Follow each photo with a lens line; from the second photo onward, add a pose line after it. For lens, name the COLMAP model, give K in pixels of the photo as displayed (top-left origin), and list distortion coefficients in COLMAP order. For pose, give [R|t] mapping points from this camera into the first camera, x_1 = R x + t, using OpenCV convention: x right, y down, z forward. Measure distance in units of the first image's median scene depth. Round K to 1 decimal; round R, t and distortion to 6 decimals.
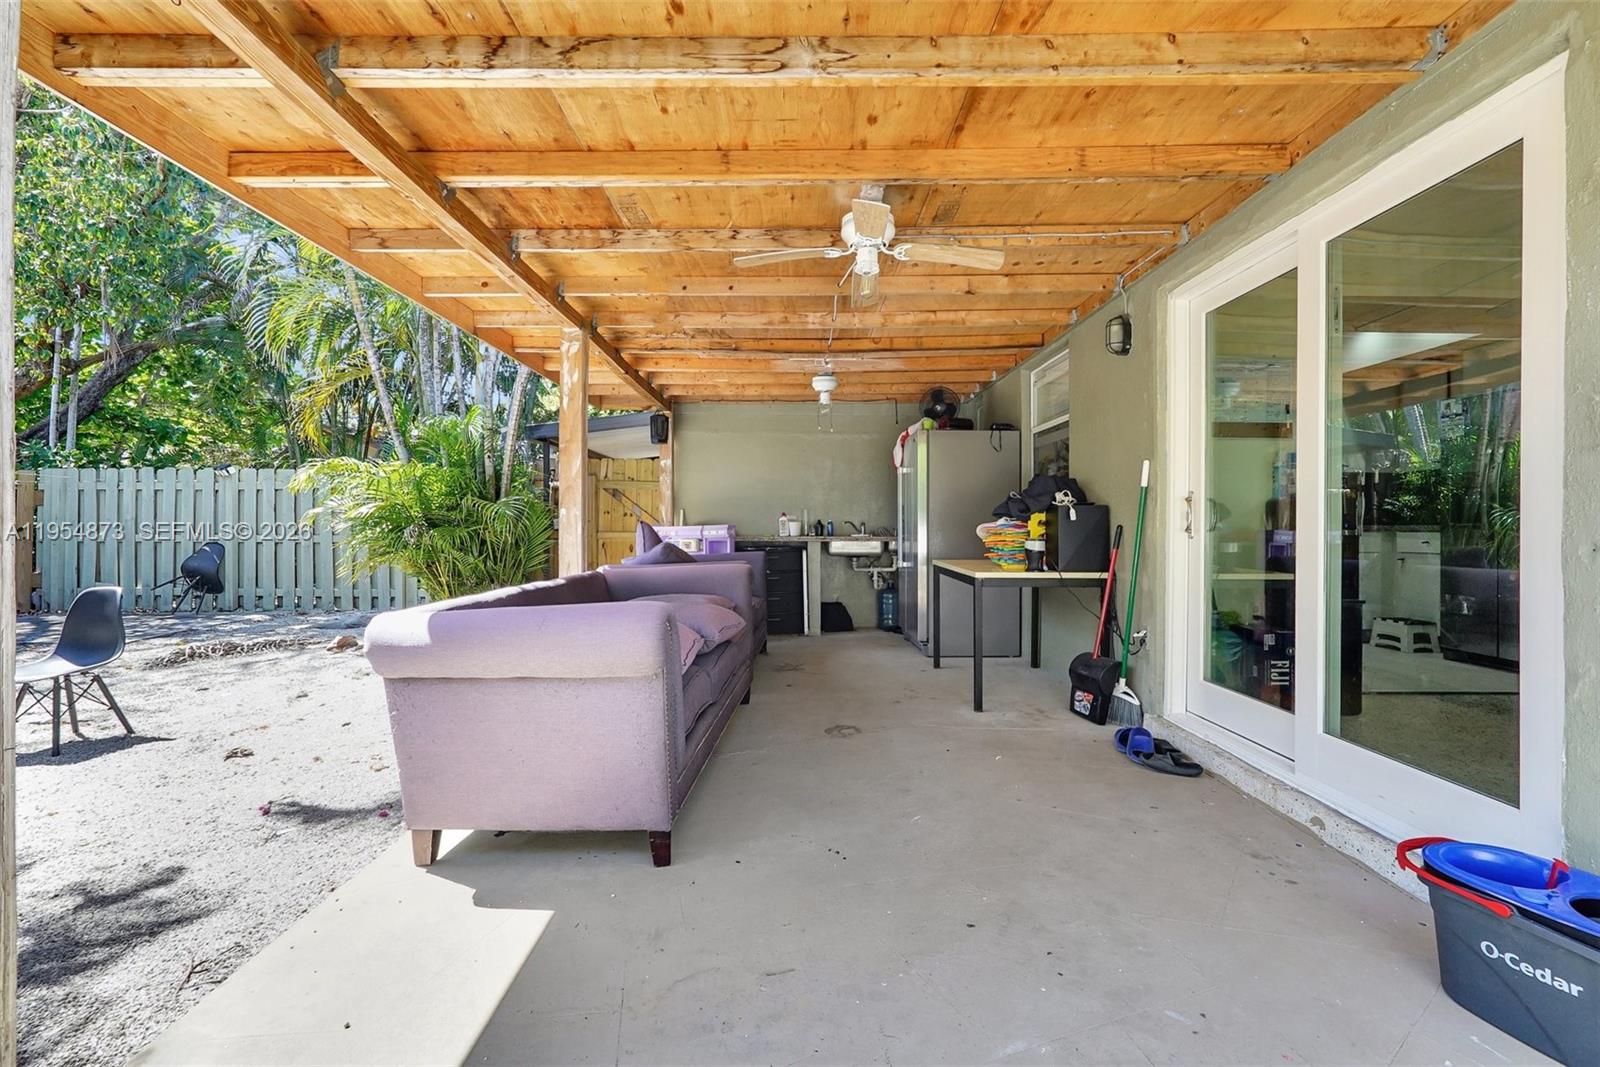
lens RADIAL K [[722.5, 0, 793.9], [0, 722.5, 526.0], [0, 0, 1]] dist [-0.025692, 0.011611]
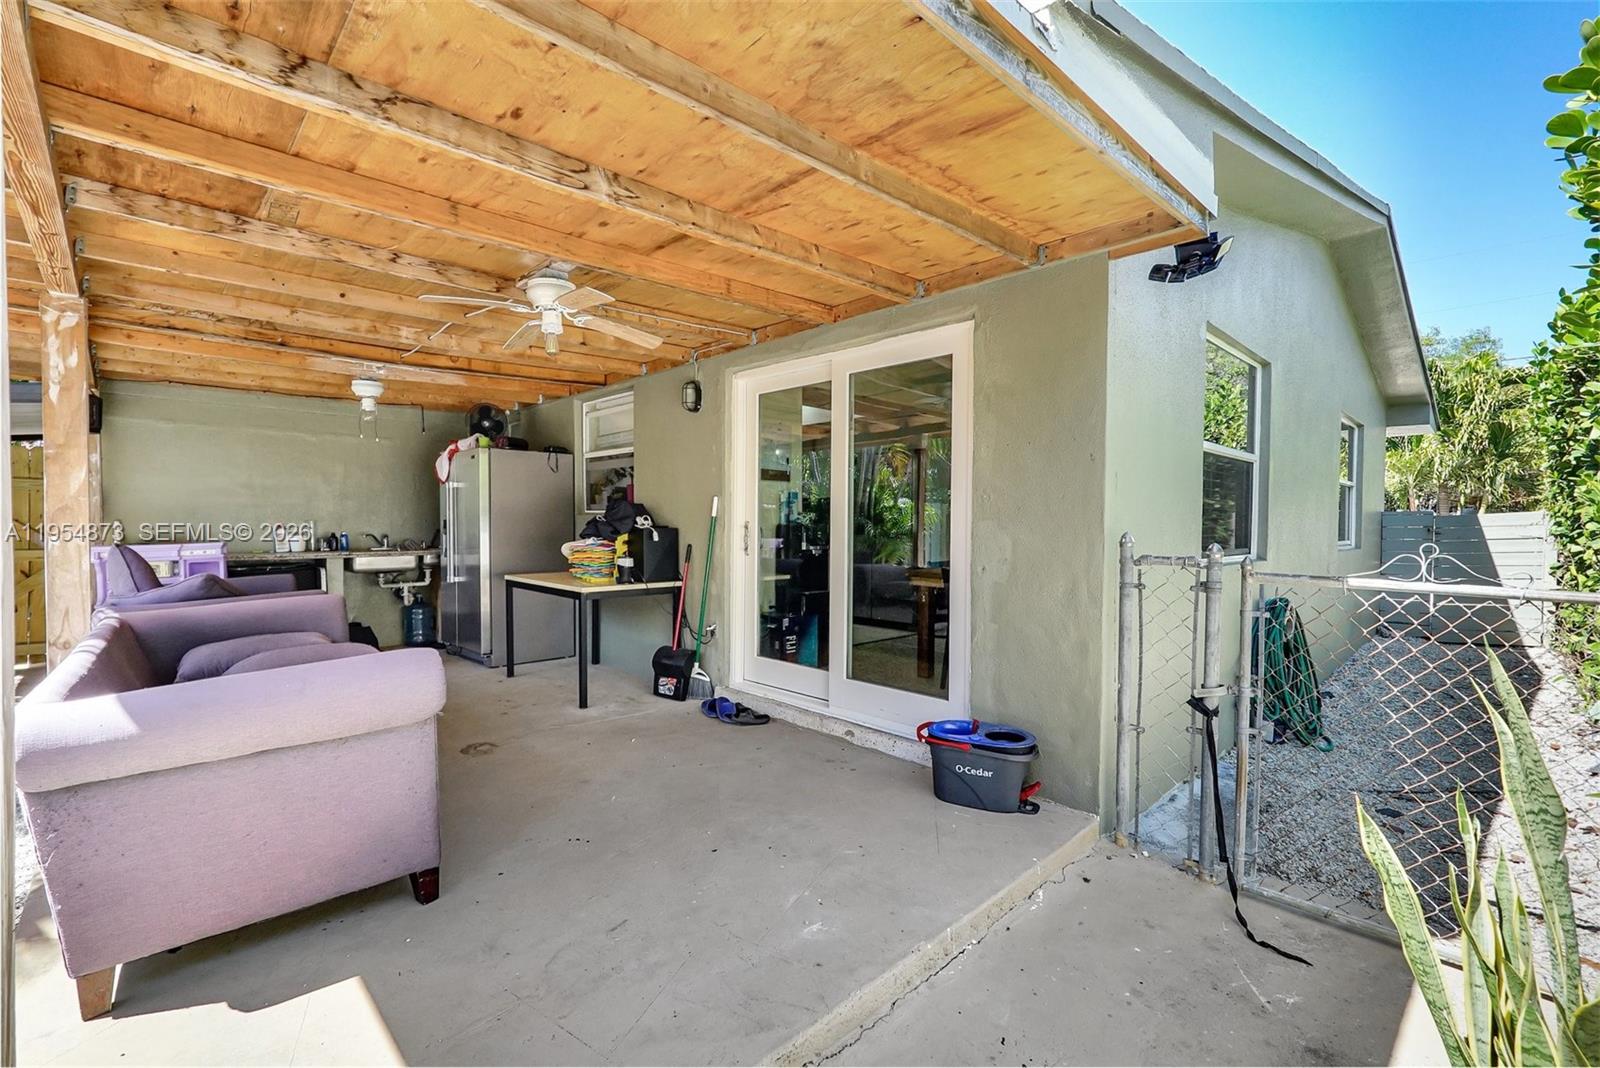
lens RADIAL K [[713.4, 0, 795.8], [0, 713.4, 539.7], [0, 0, 1]] dist [-0.015213, 0.008968]
pose [[0.724001, -0.018281, 0.689557, -0.317296], [0.000035, 0.999650, 0.026464, -0.047437], [-0.689799, -0.019136, 0.723748, -0.057474]]
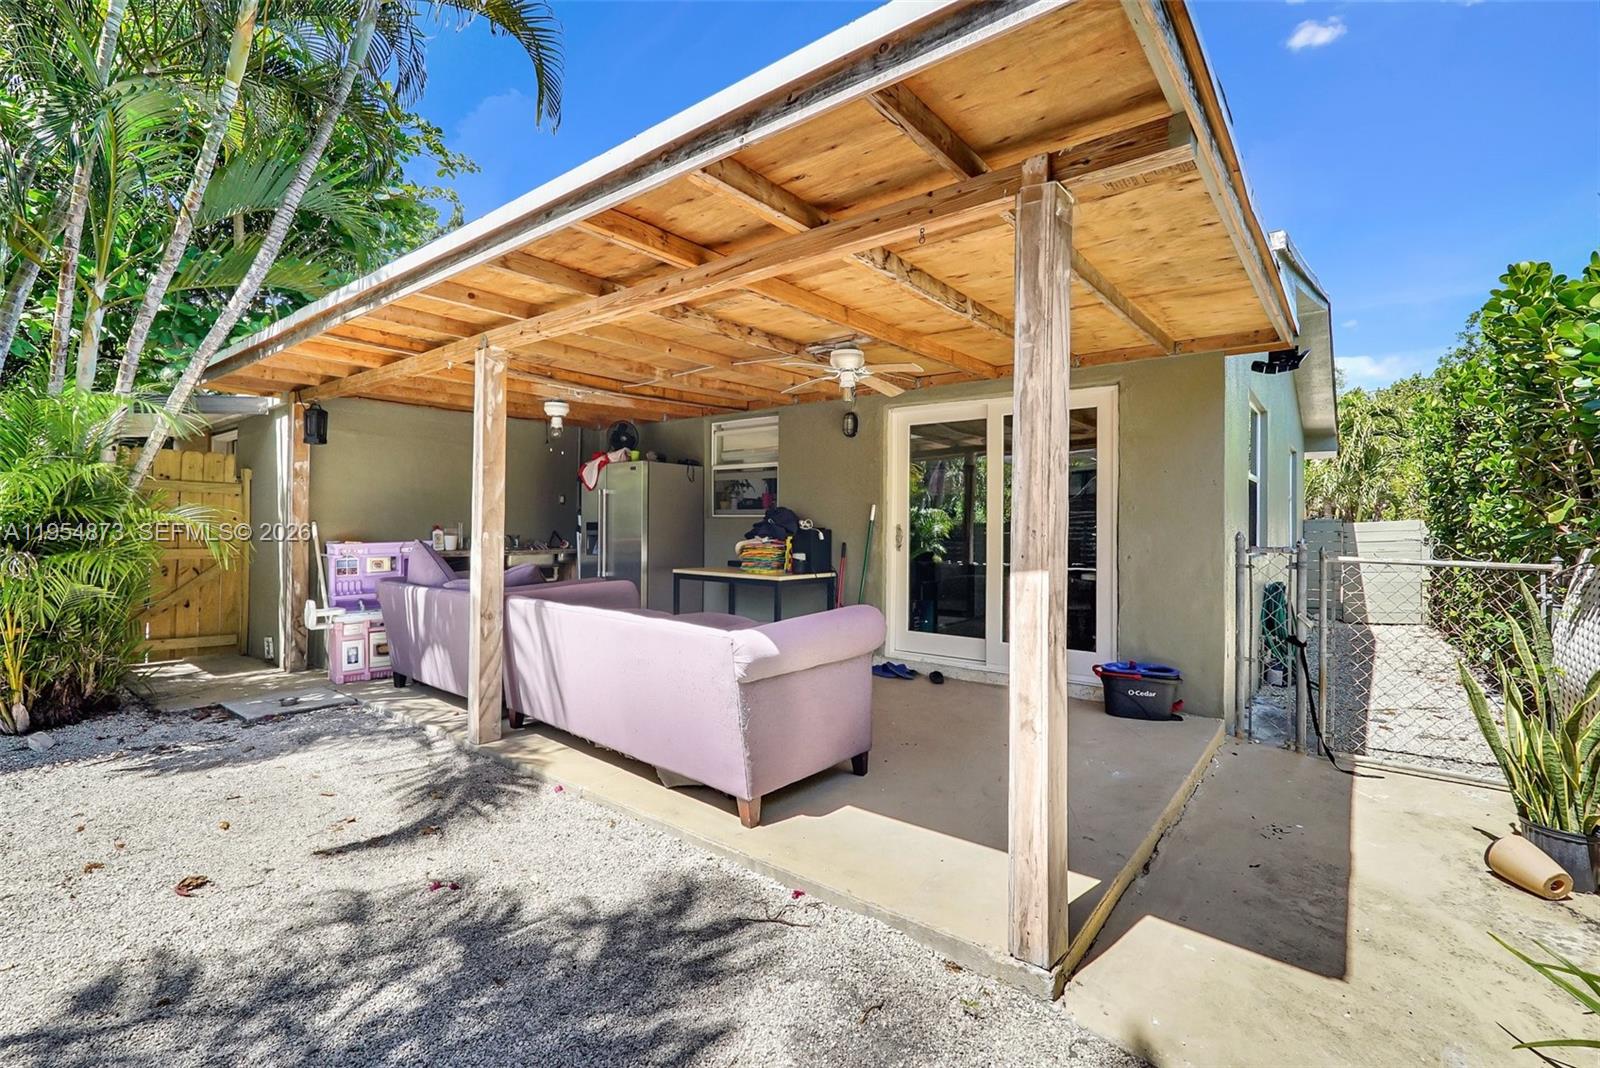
lens RADIAL K [[724.2, 0, 801.3], [0, 724.2, 522.6], [0, 0, 1]] dist [-0.002847, -0.000454]
pose [[0.619783, 0.006229, 0.784748, -0.958374], [-0.003906, 0.999981, -0.004853, -0.041144], [-0.784763, -0.000058, 0.619795, 0.086202]]
